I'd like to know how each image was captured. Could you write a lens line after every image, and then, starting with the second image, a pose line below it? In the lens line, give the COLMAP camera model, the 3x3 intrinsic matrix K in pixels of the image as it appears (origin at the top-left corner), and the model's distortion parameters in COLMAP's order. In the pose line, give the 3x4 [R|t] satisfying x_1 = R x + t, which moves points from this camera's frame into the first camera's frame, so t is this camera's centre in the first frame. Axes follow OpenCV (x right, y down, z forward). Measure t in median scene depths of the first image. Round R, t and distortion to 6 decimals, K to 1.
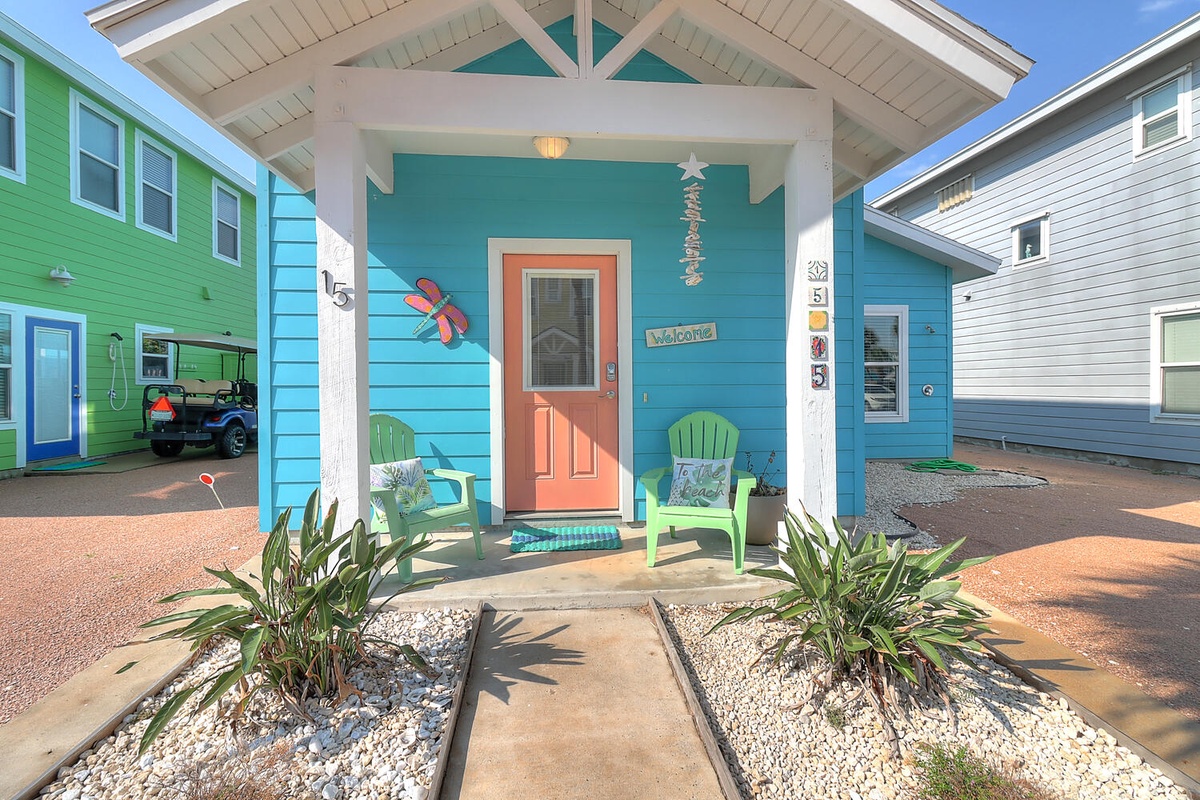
lens RADIAL K [[551.9, 0, 598.6], [0, 551.9, 392.0], [0, 0, 1]] dist [0.000654, -0.000121]
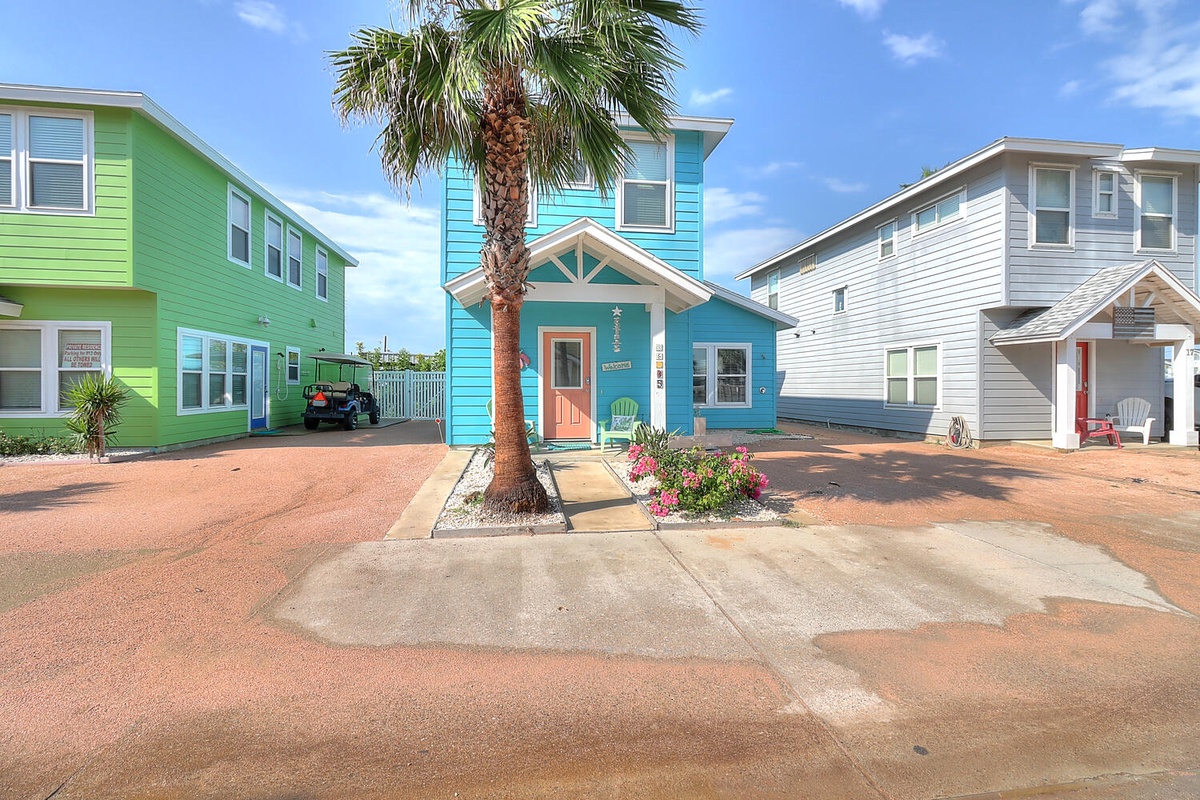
lens RADIAL K [[551.9, 0, 598.6], [0, 551.9, 392.0], [0, 0, 1]] dist [0.000654, -0.000121]
pose [[0.998546, 0.005250, 0.053642, -0.032617], [-0.005110, 0.999983, -0.002761, 0.009557], [-0.053656, 0.002483, 0.998556, -0.778821]]
